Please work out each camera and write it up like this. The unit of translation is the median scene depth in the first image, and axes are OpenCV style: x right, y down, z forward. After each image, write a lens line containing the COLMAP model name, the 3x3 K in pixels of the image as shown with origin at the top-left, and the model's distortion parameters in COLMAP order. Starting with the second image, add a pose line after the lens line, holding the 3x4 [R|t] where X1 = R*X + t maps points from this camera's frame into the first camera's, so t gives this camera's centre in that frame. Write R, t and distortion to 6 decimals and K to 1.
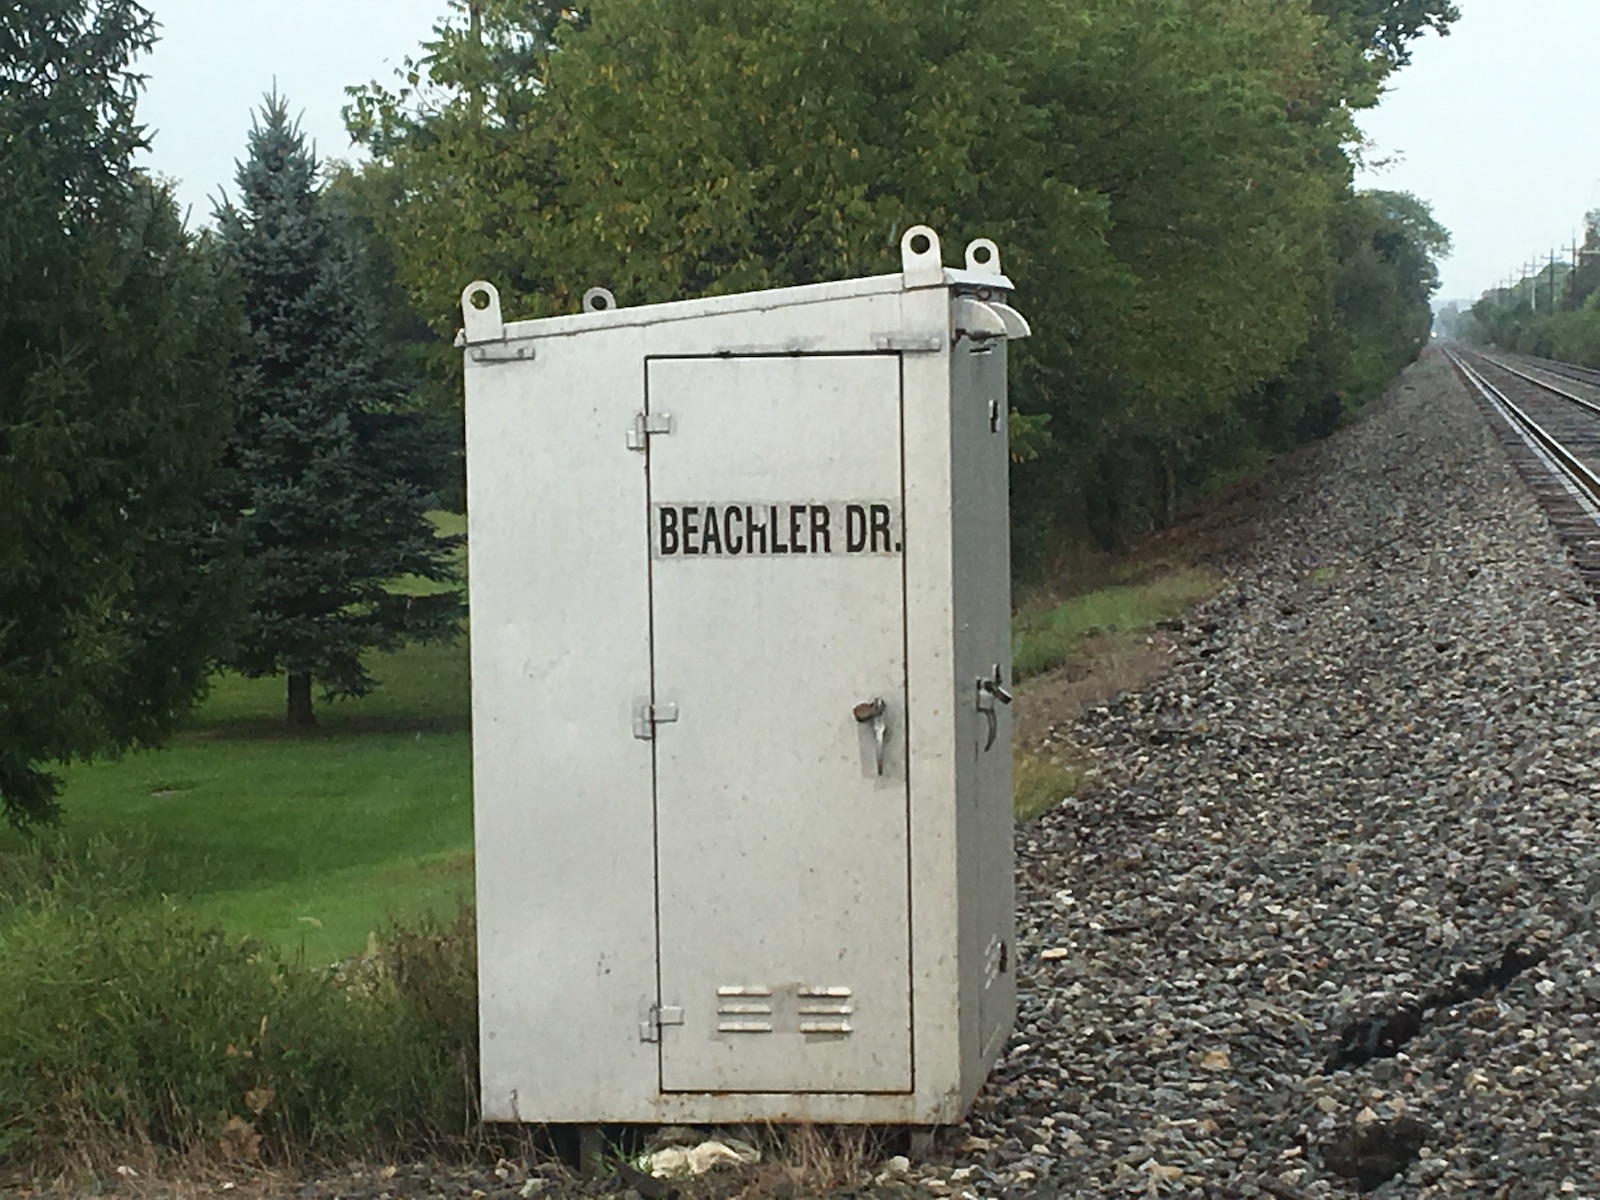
lens RADIAL K [[4495.7, 0, 800.0], [0, 4495.7, 600.0], [0, 0, 1]] dist [-0.035269, 0.084156]
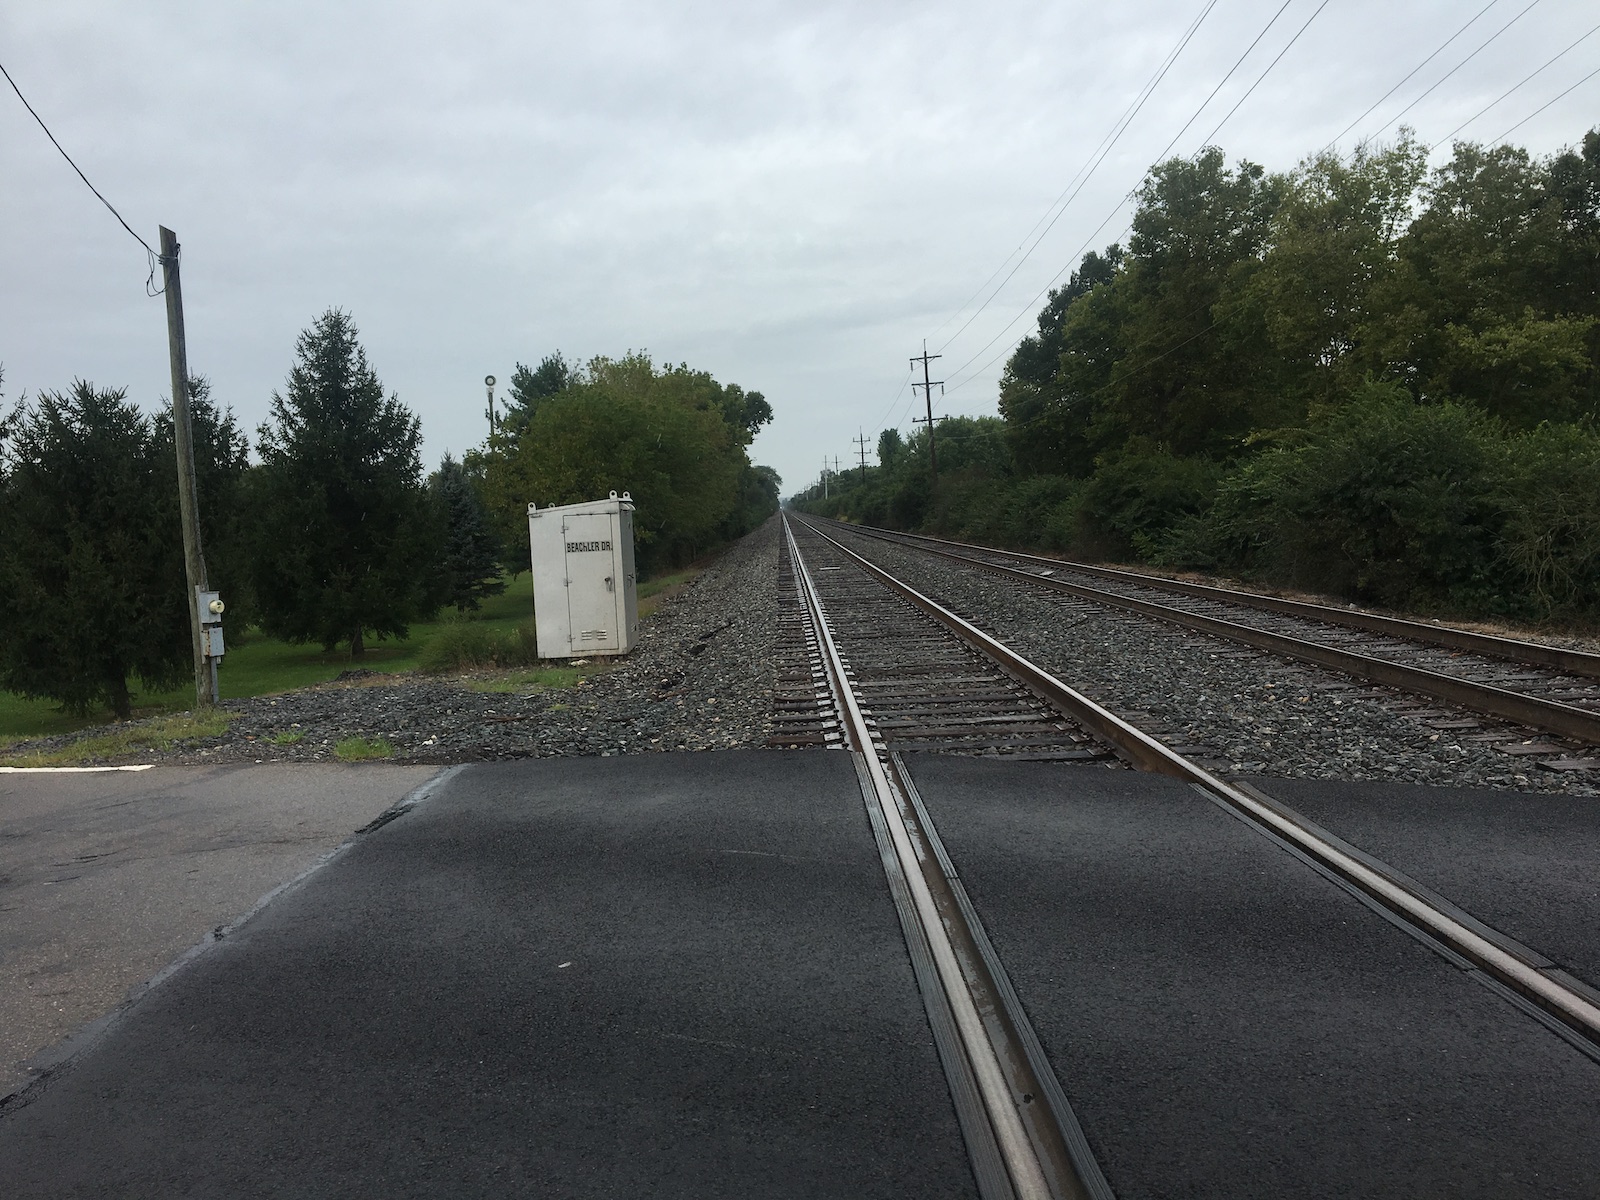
lens RADIAL K [[1334.1, 0, 792.6], [0, 1334.1, 617.2], [0, 0, 1]] dist [0.124520, -0.209555]
pose [[0.988483, -0.040169, 0.145903, -0.000475], [0.037102, 0.999031, 0.023682, 0.014511], [-0.146713, -0.017996, 0.989015, -0.232061]]
